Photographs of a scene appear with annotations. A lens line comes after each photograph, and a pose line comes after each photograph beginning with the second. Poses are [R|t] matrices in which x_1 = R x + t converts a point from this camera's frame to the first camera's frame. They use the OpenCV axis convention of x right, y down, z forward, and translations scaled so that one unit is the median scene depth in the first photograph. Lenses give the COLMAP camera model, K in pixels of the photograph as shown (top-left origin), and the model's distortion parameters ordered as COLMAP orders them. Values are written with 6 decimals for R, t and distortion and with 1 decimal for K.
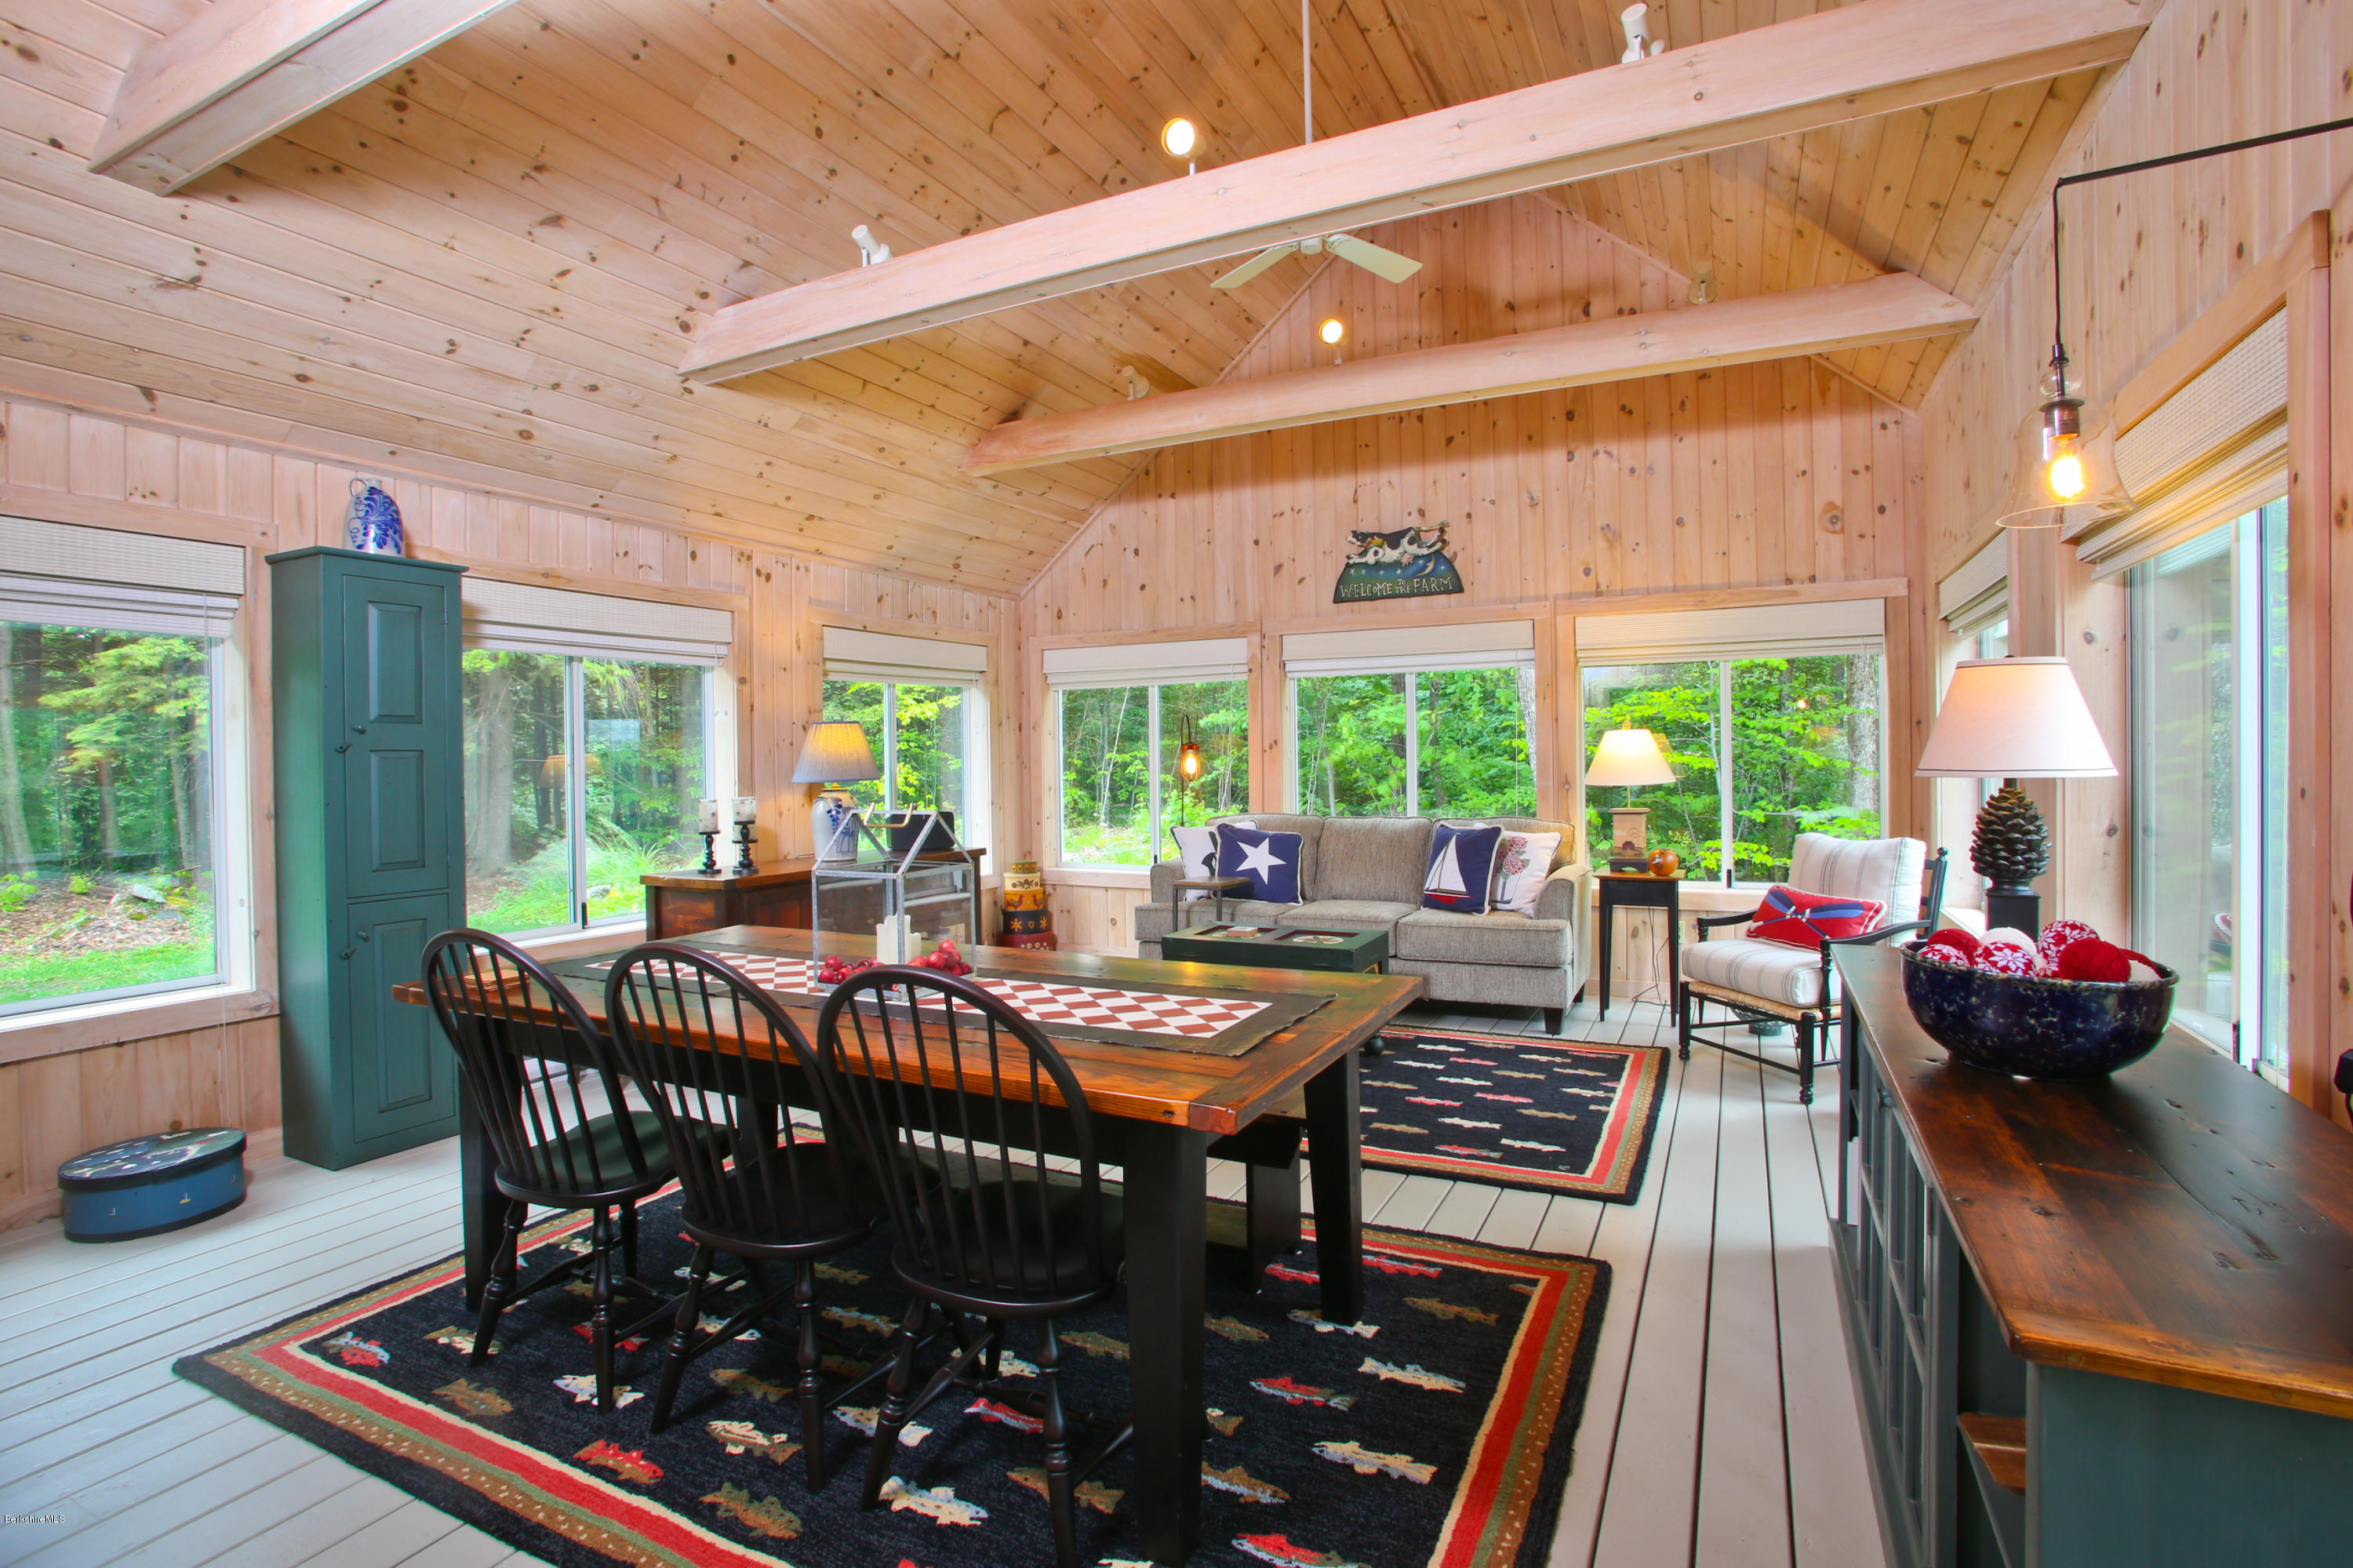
lens RADIAL K [[1131.9, 0, 1171.4], [0, 1131.9, 767.4], [0, 0, 1]] dist [-0.087514, 0.039101]
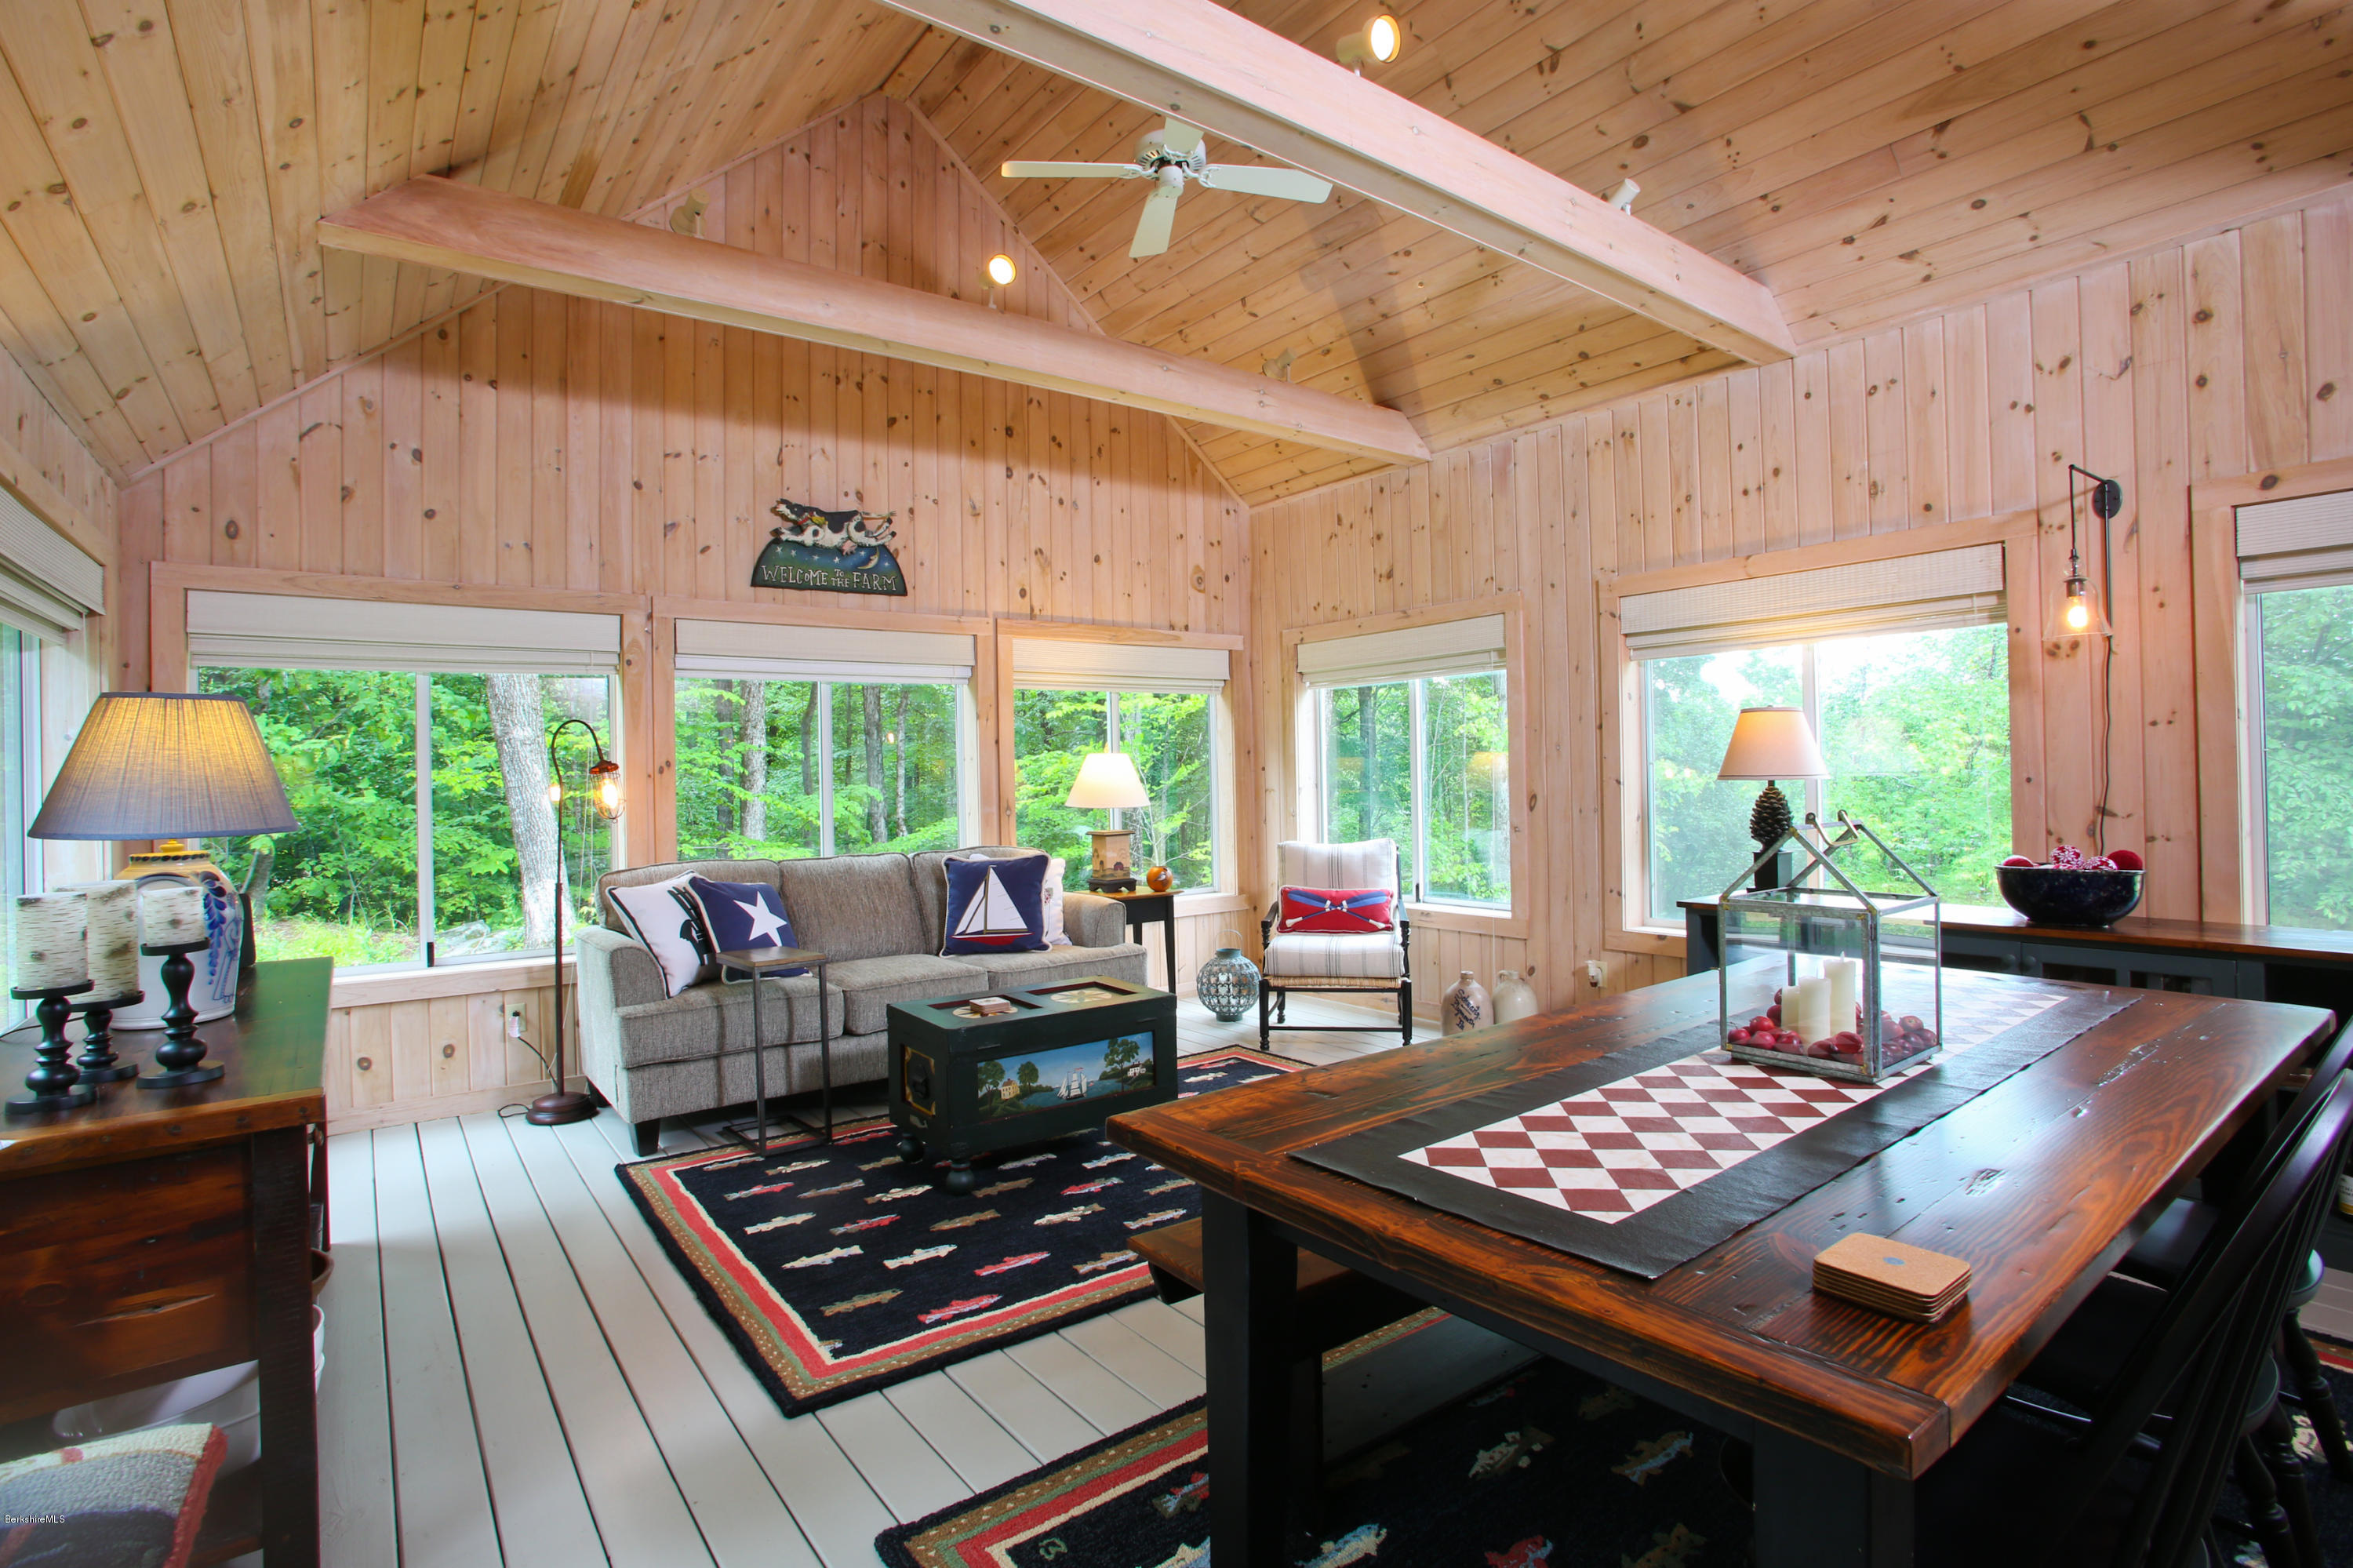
lens RADIAL K [[1131.9, 0, 1171.4], [0, 1131.9, 767.4], [0, 0, 1]] dist [-0.087514, 0.039101]
pose [[0.445271, 0.009916, 0.895341, -0.449912], [0.021424, 0.999534, -0.021725, 0.002548], [-0.895140, 0.028855, 0.444851, 0.435853]]
